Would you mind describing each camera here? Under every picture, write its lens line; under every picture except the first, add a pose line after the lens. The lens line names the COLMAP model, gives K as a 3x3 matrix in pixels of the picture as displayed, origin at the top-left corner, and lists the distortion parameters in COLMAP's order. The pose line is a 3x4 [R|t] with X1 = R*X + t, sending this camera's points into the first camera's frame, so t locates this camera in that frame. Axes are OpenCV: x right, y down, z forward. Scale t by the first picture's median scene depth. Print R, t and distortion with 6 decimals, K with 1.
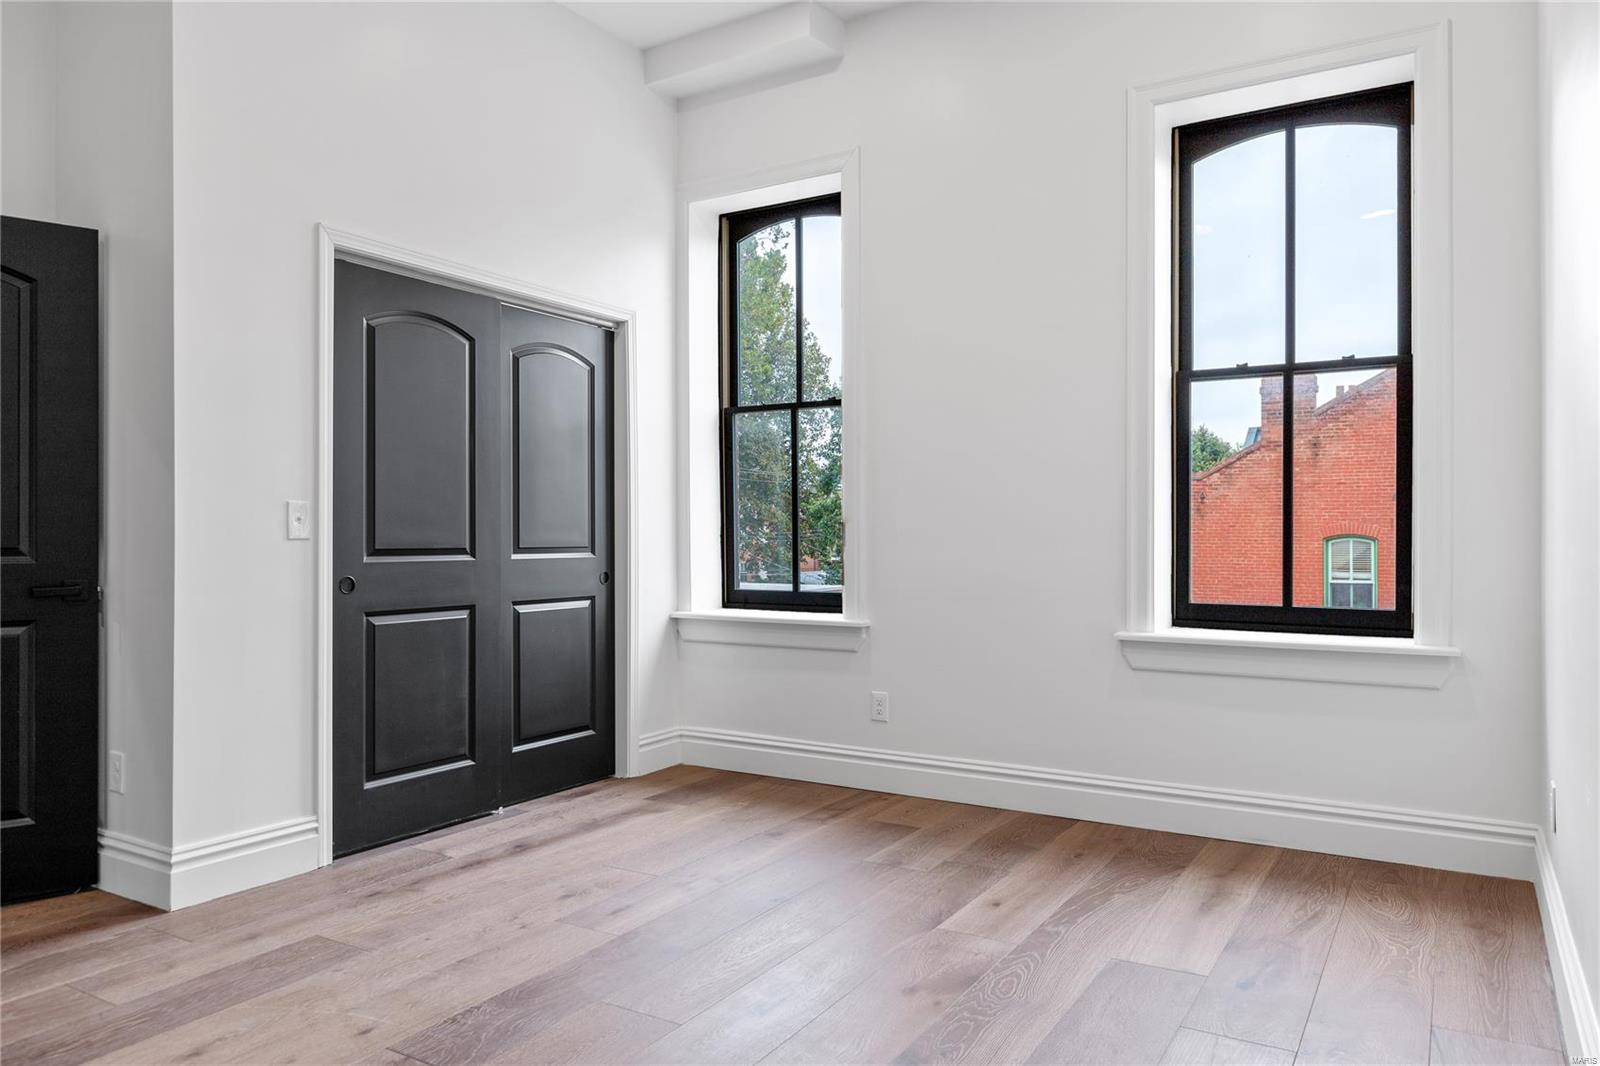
lens RADIAL K [[1092.0, 0, 795.0], [0, 1092.0, 537.1], [0, 0, 1]] dist [0.006247, 0.002647]
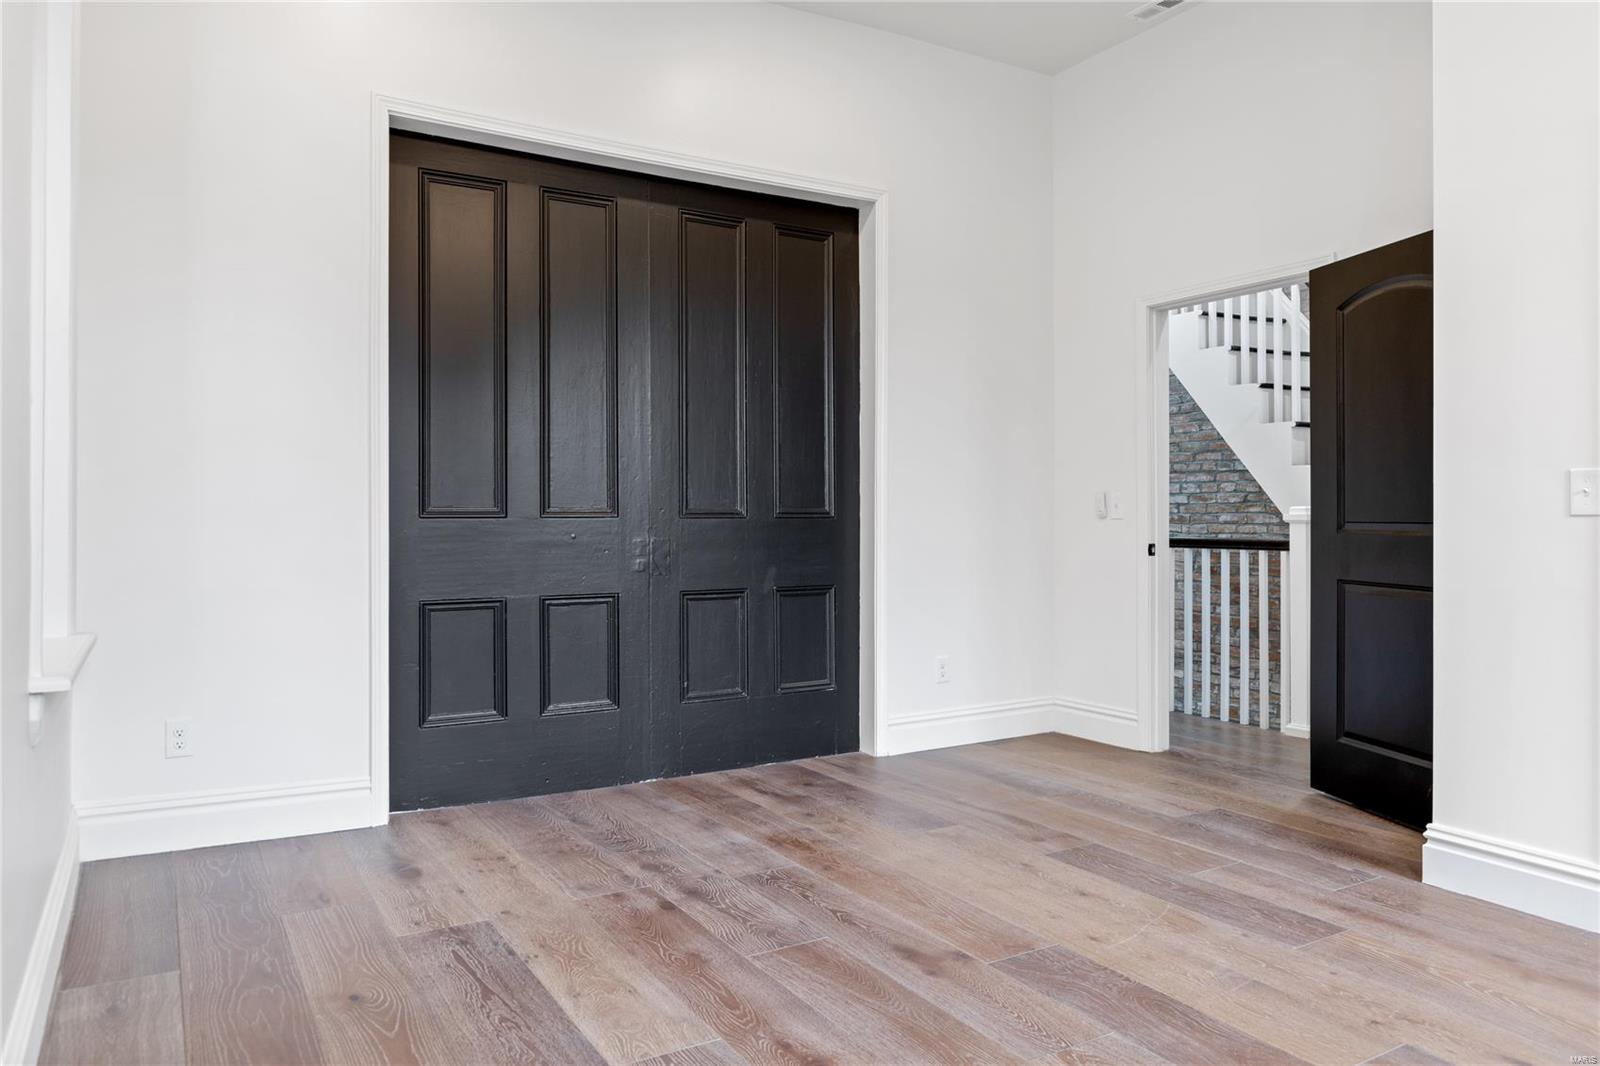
lens RADIAL K [[1092.0, 0, 798.7], [0, 1092.0, 524.4], [0, 0, 1]] dist [0.006247, 0.002647]
pose [[-0.474956, 0.009758, -0.879955, 0.657815], [0.007906, 0.999945, 0.006821, -0.002013], [0.879974, -0.003717, -0.475008, 1.074128]]
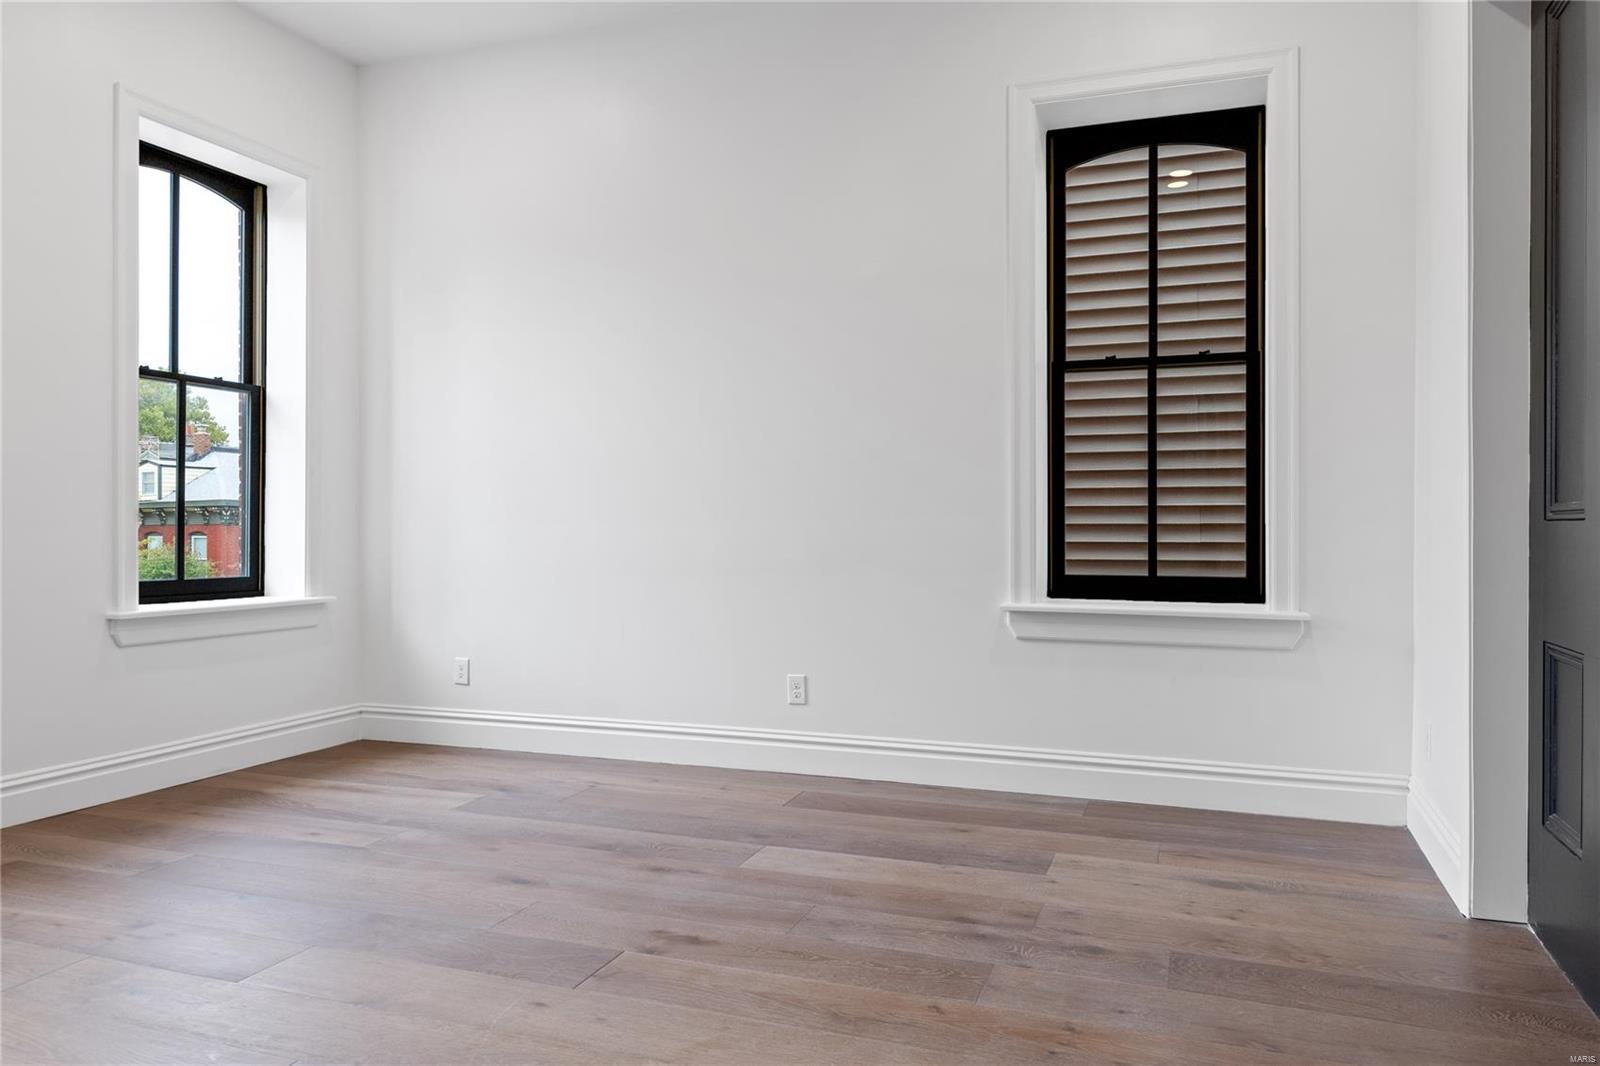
lens RADIAL K [[1092.0, 0, 799.4], [0, 1092.0, 528.2], [0, 0, 1]] dist [0.006247, 0.002647]
pose [[-0.185330, 0.001379, 0.982675, -1.202604], [-0.005735, 0.999980, -0.002485, 0.010413], [-0.982660, -0.006097, -0.185319, 0.800521]]
